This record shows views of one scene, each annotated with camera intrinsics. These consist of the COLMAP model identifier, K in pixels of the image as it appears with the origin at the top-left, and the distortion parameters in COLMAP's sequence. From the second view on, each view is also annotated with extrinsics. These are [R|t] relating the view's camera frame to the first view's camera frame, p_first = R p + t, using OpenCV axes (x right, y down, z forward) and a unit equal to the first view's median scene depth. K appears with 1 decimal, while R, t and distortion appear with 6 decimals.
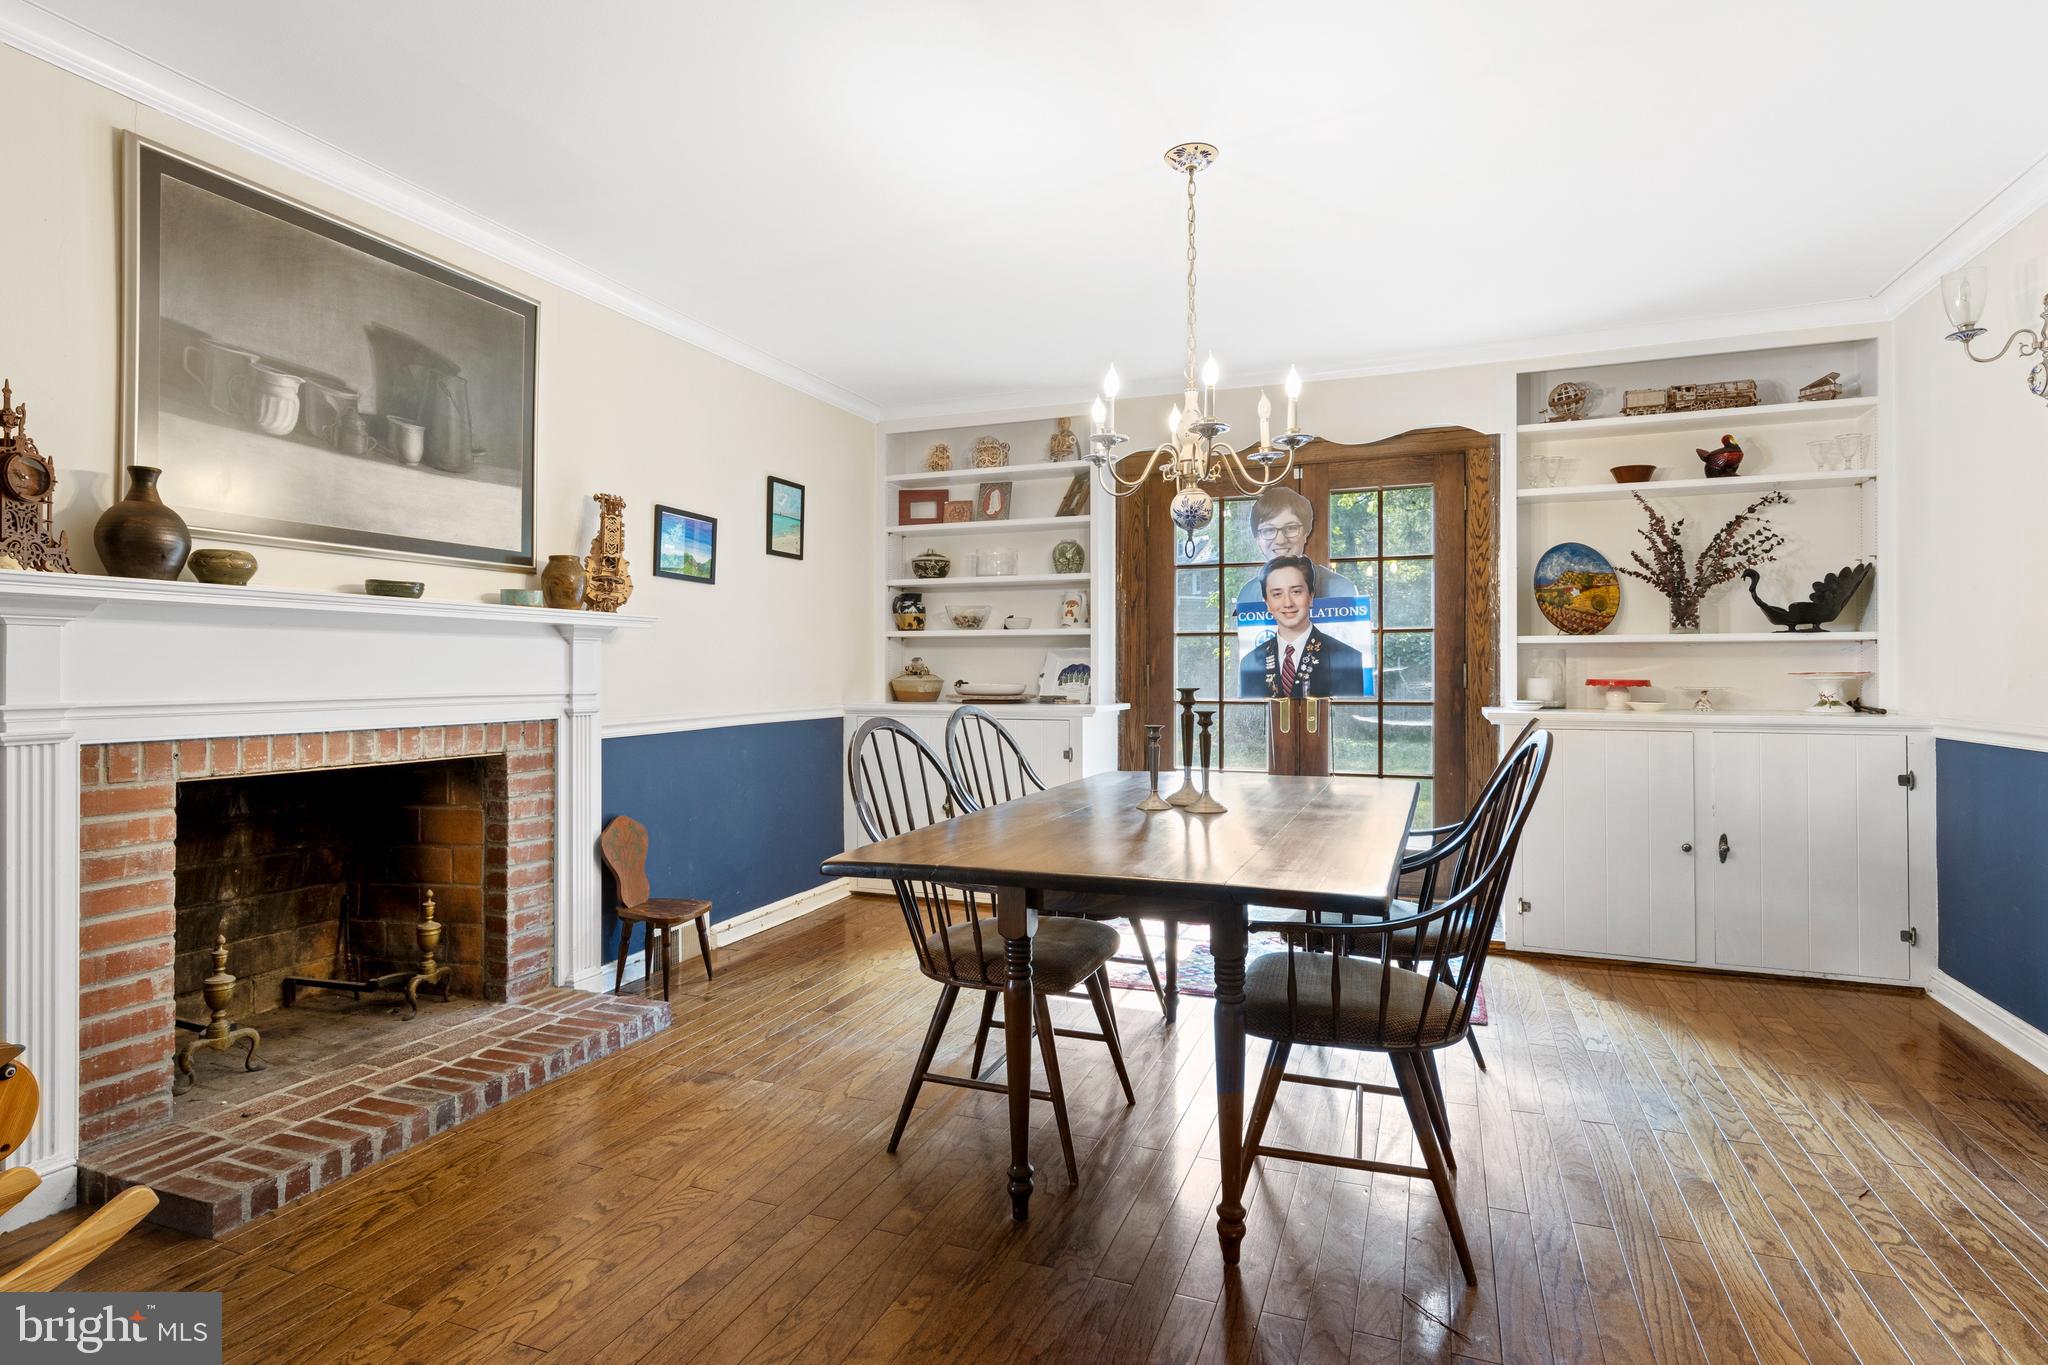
lens RADIAL K [[1047.6, 0, 1022.5], [0, 1047.6, 665.2], [0, 0, 1]] dist [0.015114, -0.004623]
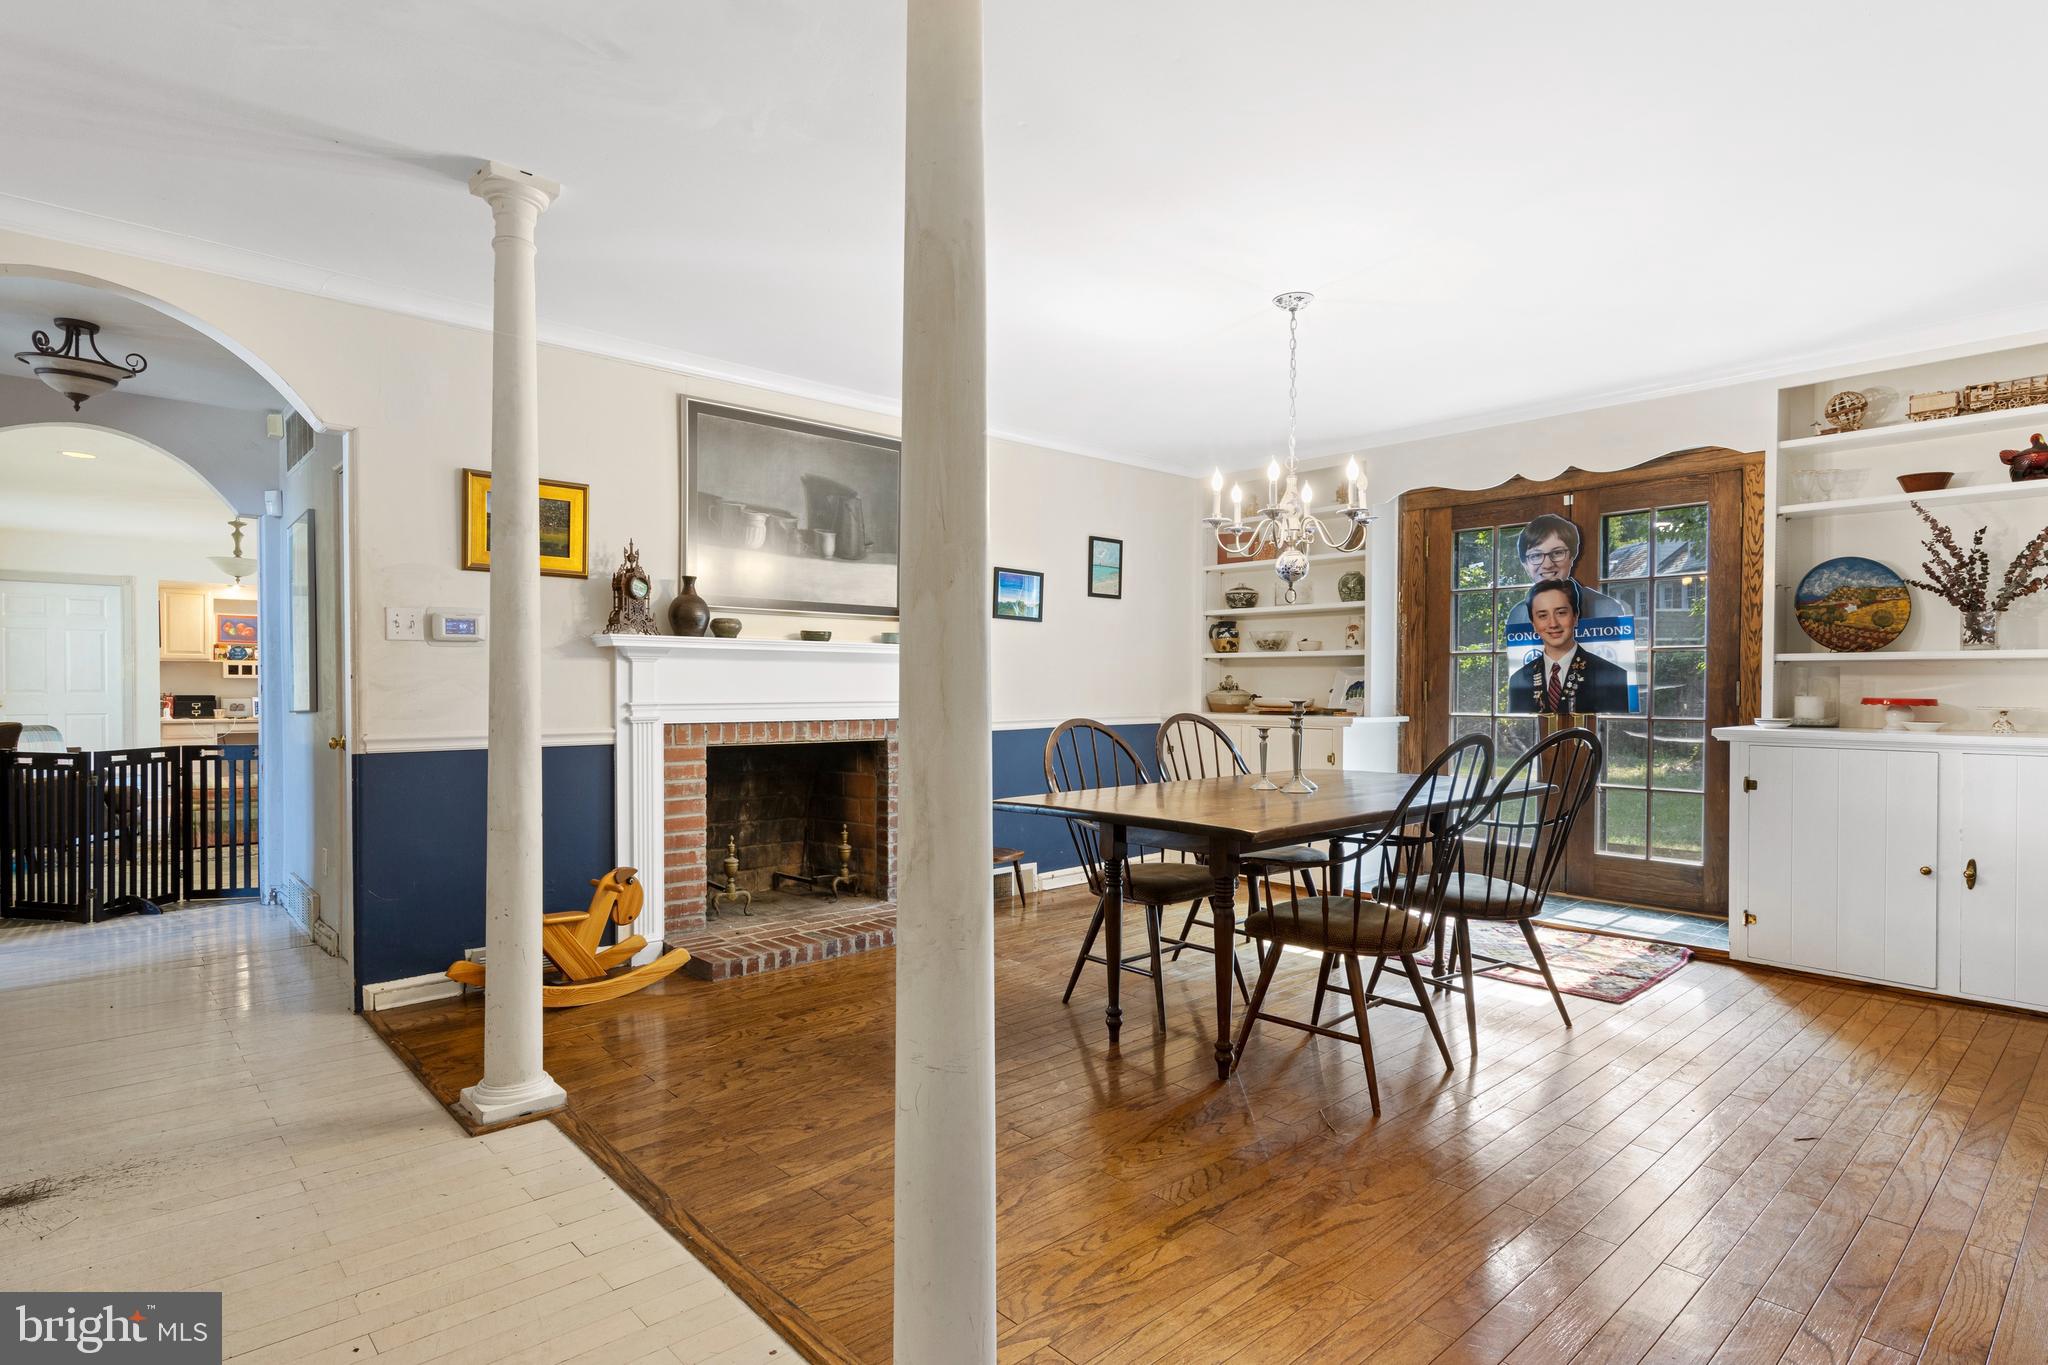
lens RADIAL K [[1047.6, 0, 1027.0], [0, 1047.6, 700.5], [0, 0, 1]] dist [0.015114, -0.004623]
pose [[0.898235, 0.009593, -0.439411, 0.362359], [-0.000872, 0.999799, 0.020043, -0.004017], [0.439515, -0.017620, 0.898062, -0.282339]]
